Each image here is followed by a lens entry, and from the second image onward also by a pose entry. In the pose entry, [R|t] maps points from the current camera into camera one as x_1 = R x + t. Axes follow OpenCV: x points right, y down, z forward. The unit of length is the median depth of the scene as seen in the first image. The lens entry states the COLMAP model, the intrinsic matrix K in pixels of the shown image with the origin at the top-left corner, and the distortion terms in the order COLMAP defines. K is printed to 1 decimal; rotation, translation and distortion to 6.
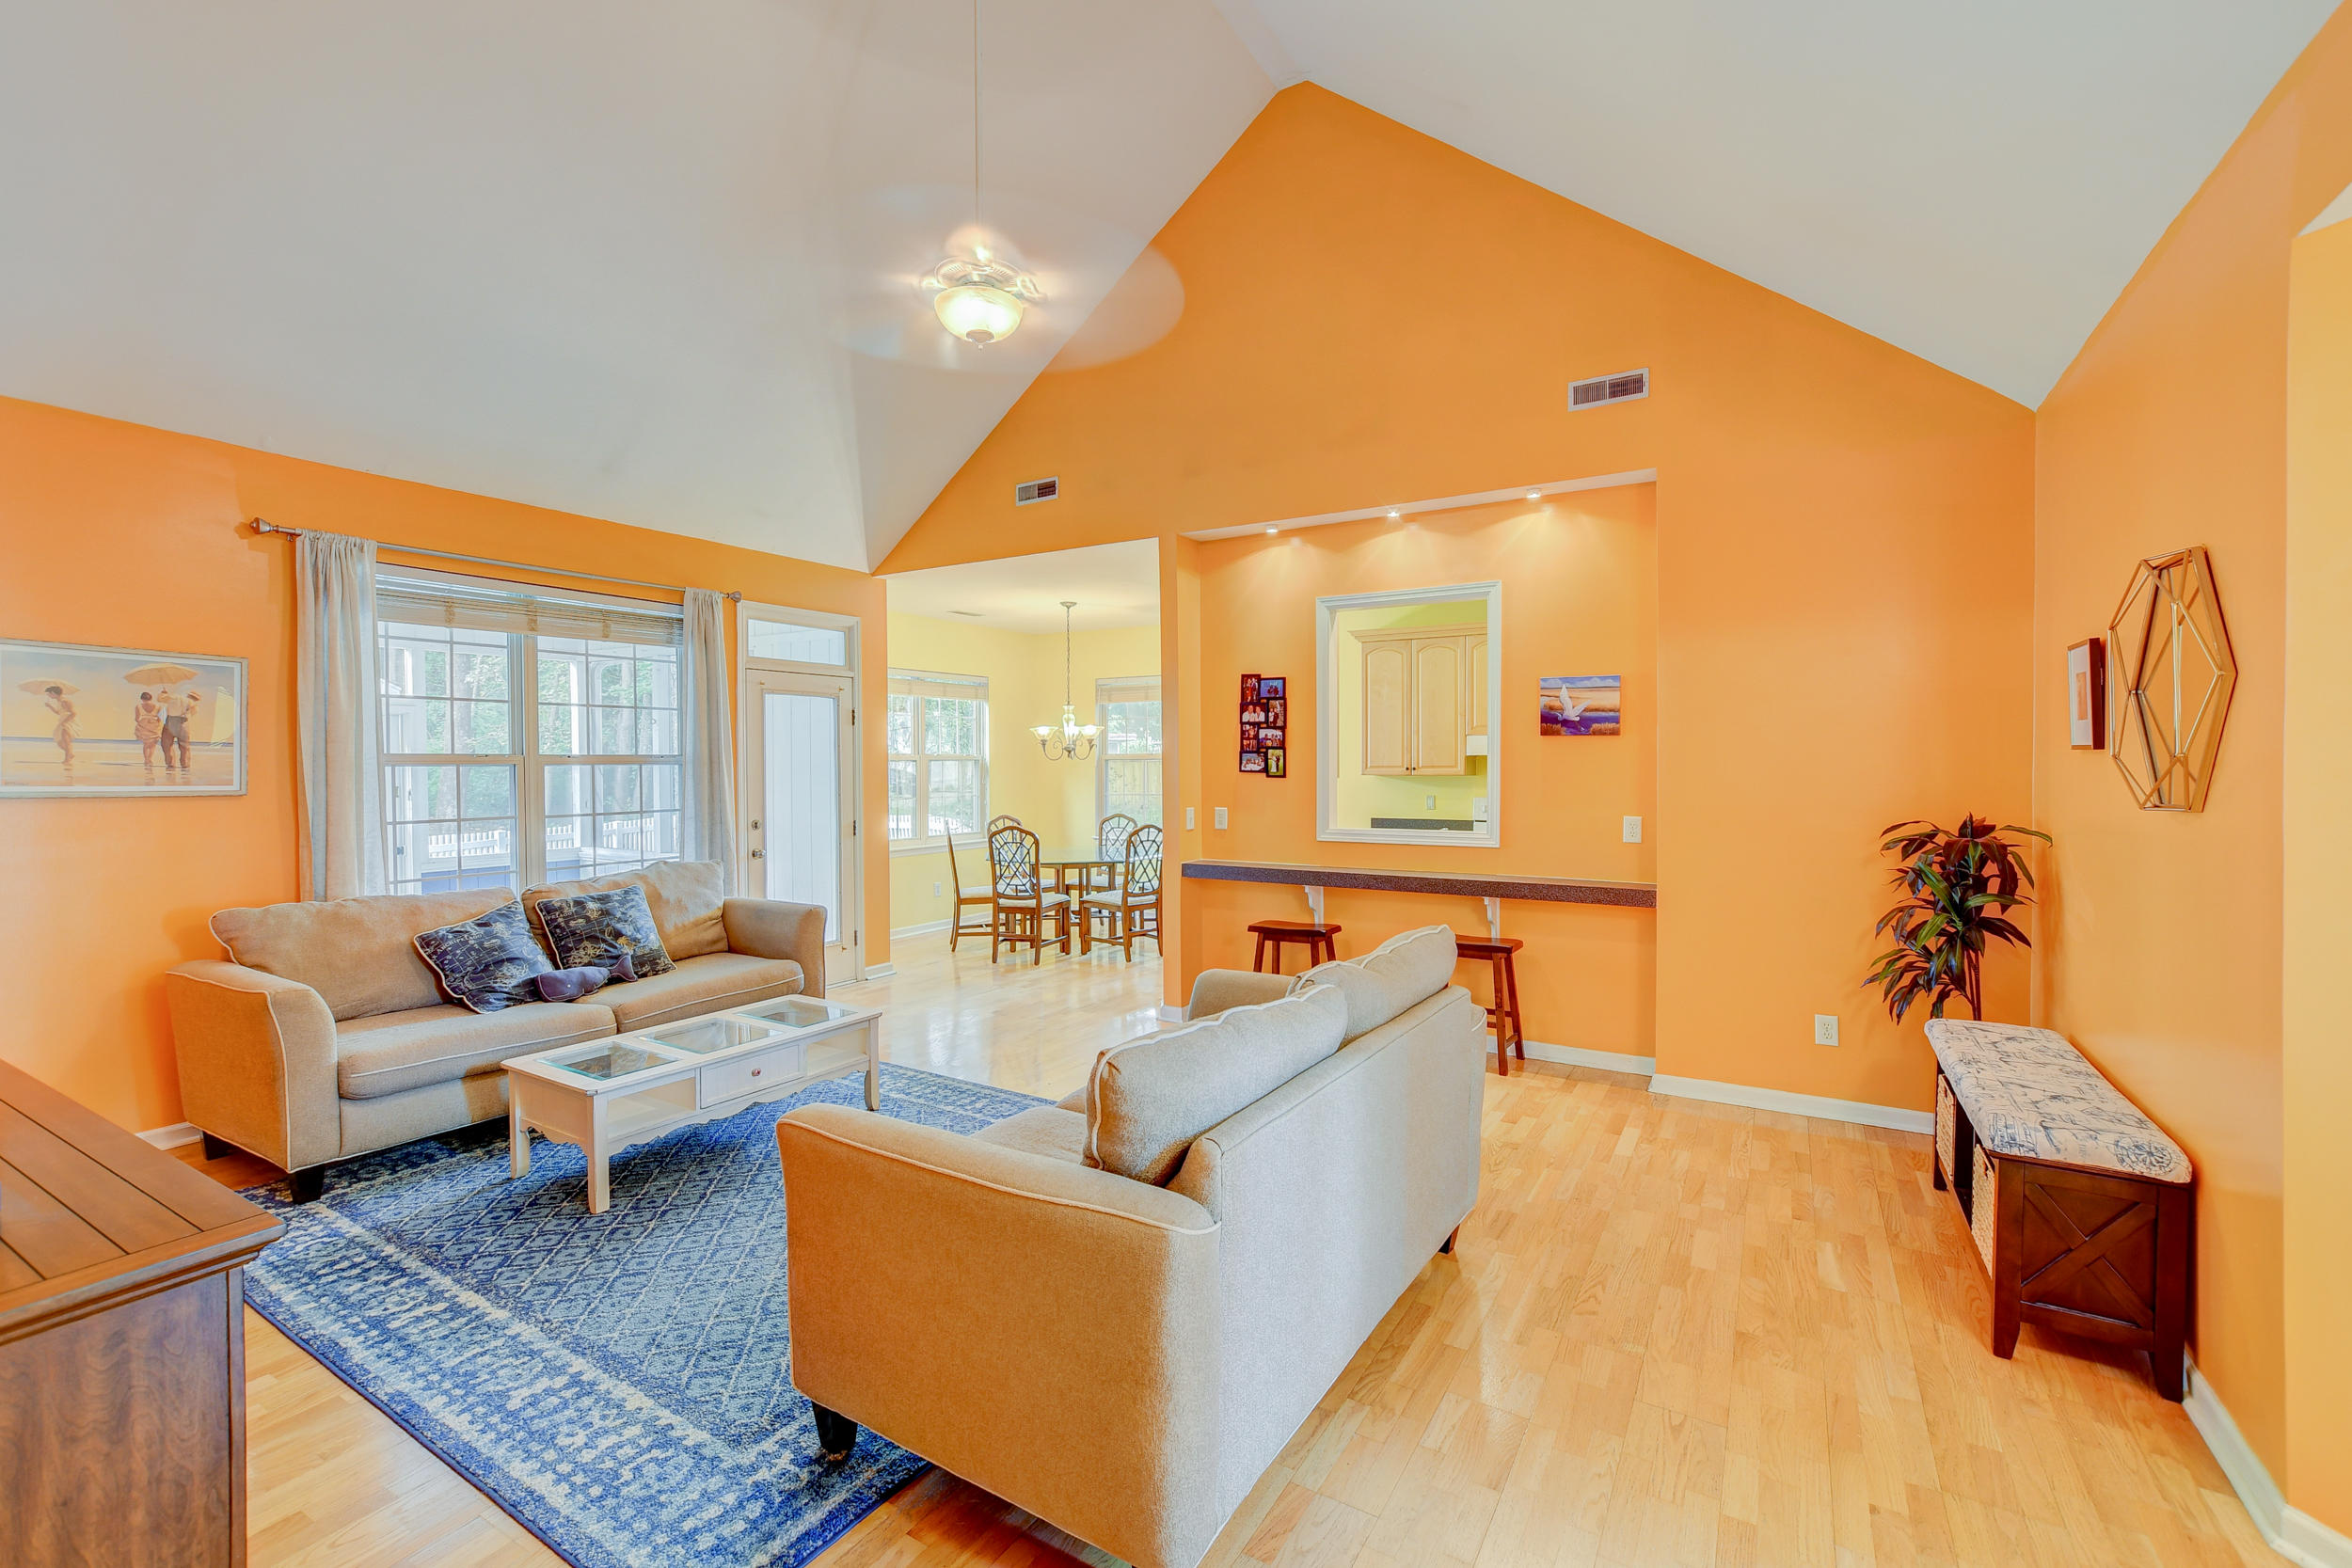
lens RADIAL K [[1036.4, 0, 1196.2], [0, 1036.4, 776.7], [0, 0, 1]] dist [-0.005440, 0.001401]
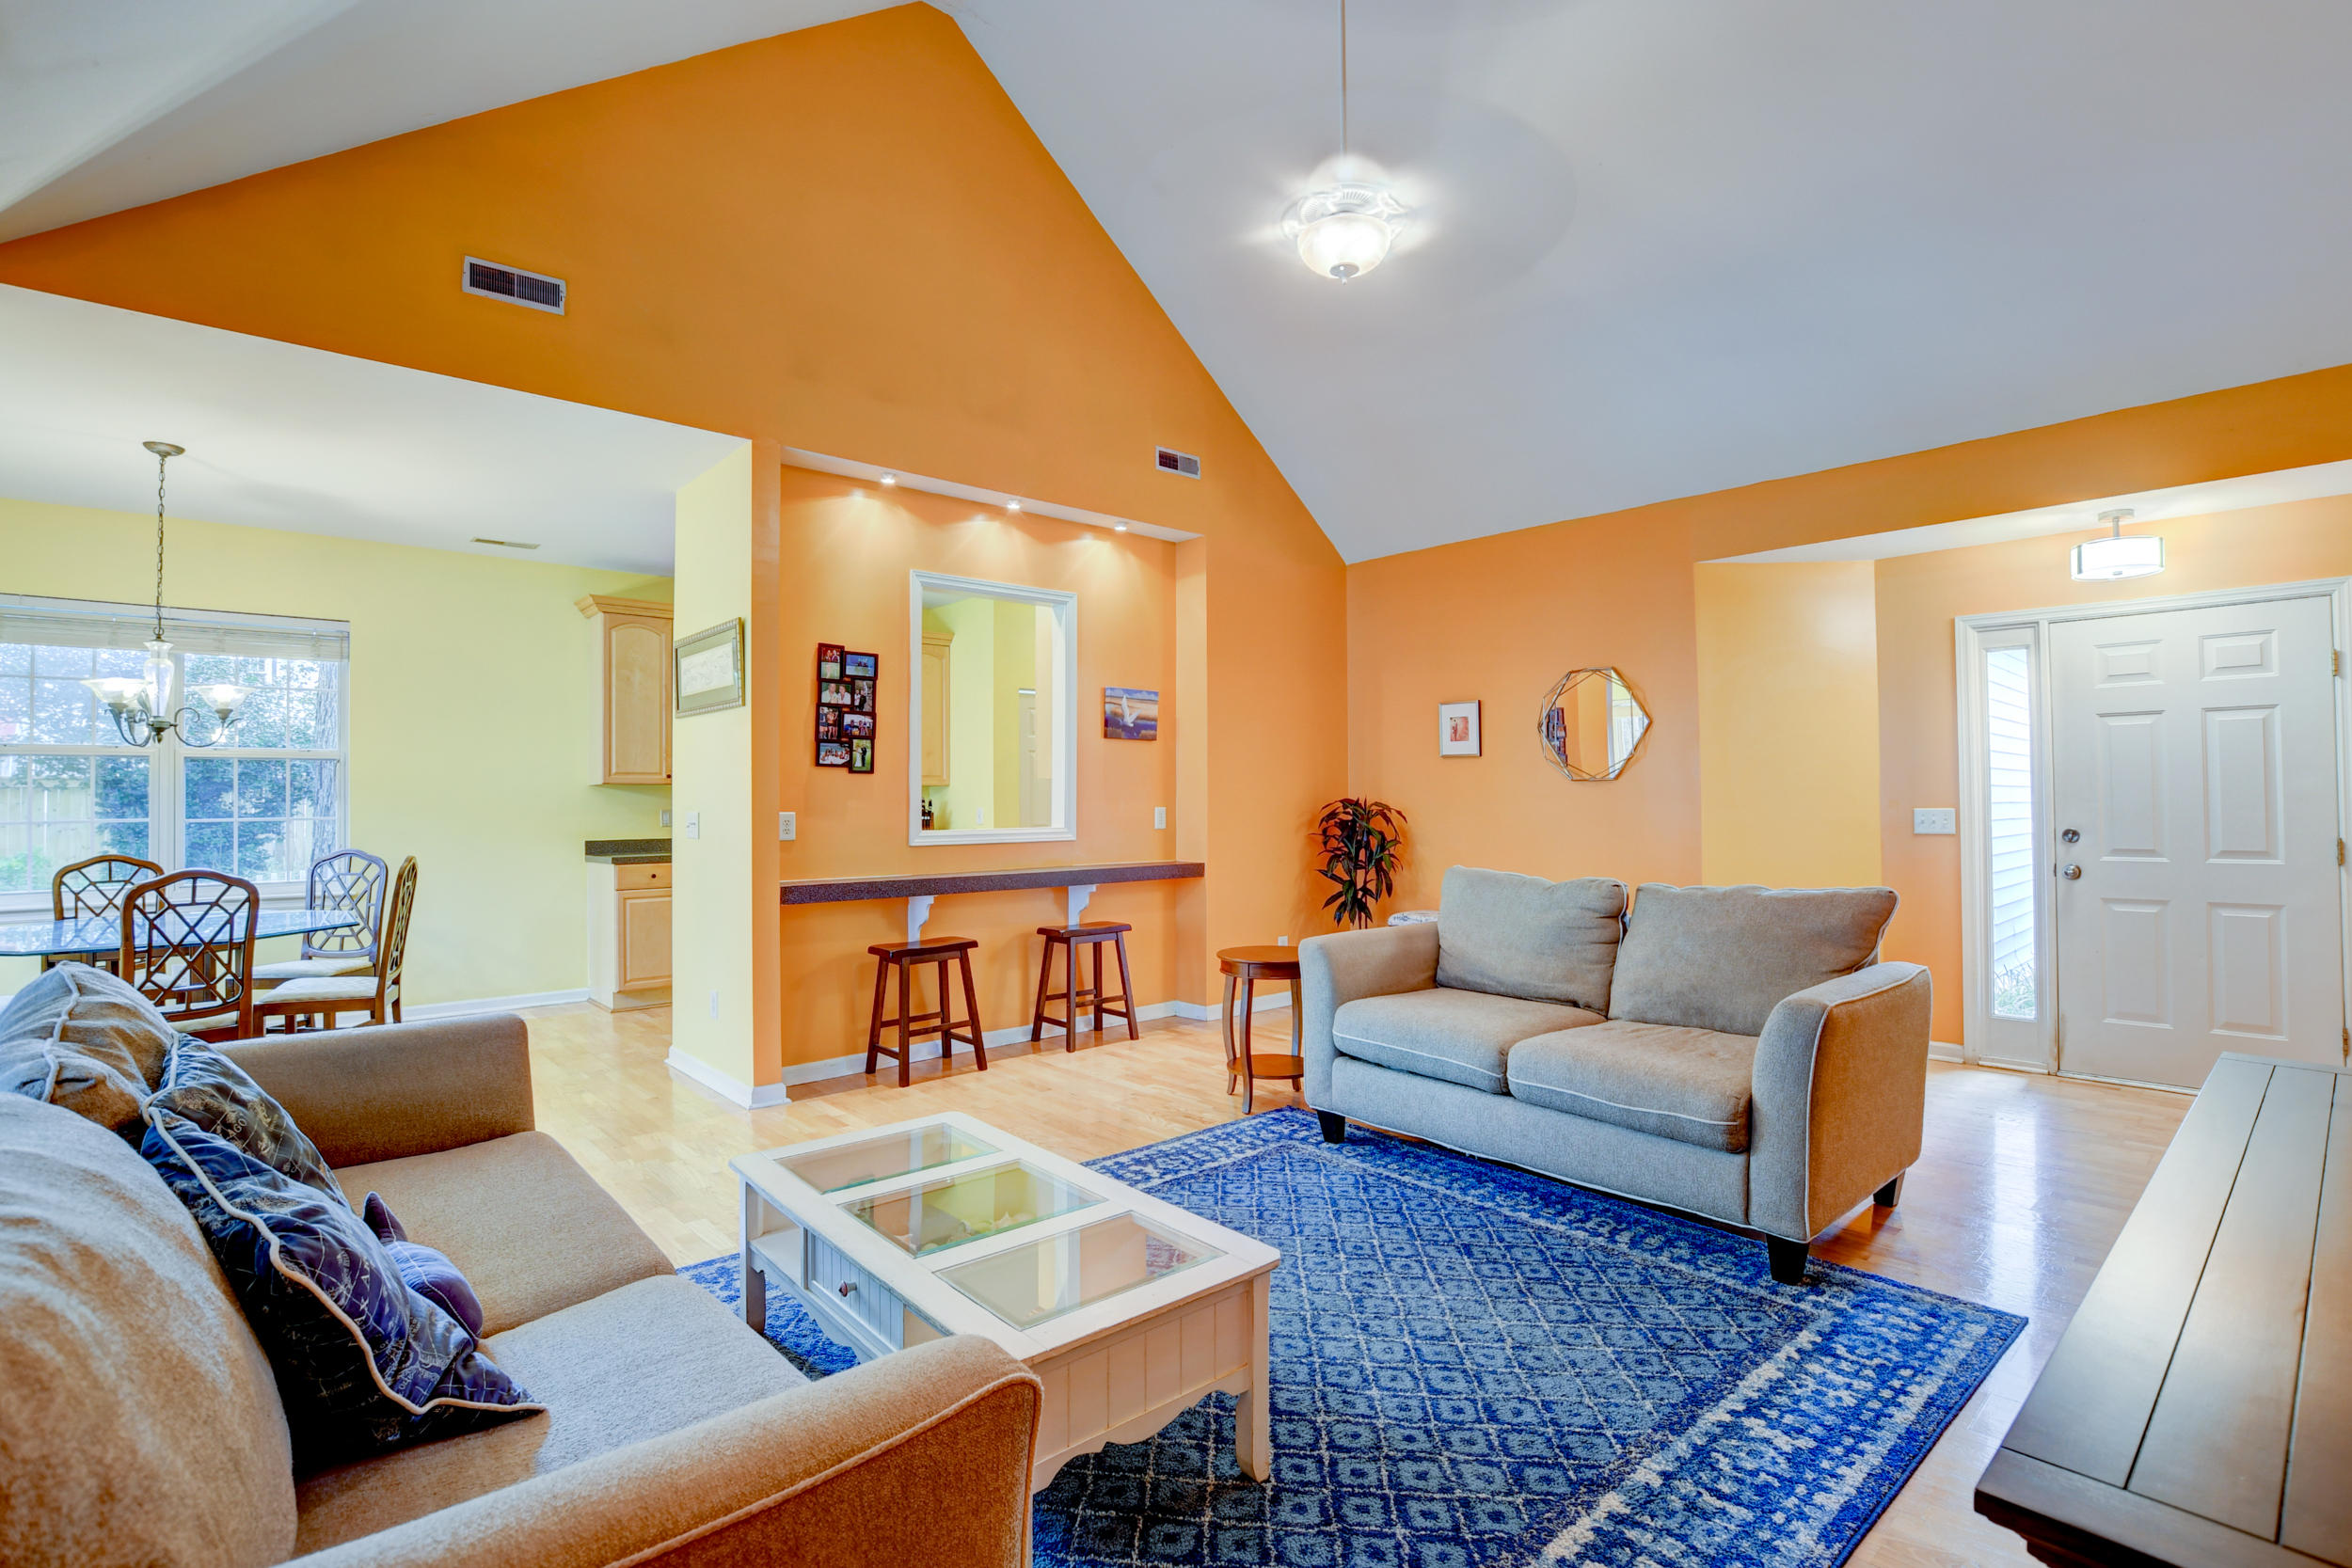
lens RADIAL K [[1078.7, 0, 1189.9], [0, 1078.7, 778.5], [0, 0, 1]] dist [-0.033536, 0.001359]
pose [[0.293510, 0.015992, 0.955822, -0.748746], [0.017189, 0.999610, -0.022003, 0.031764], [-0.955802, 0.022888, 0.293120, 0.553663]]
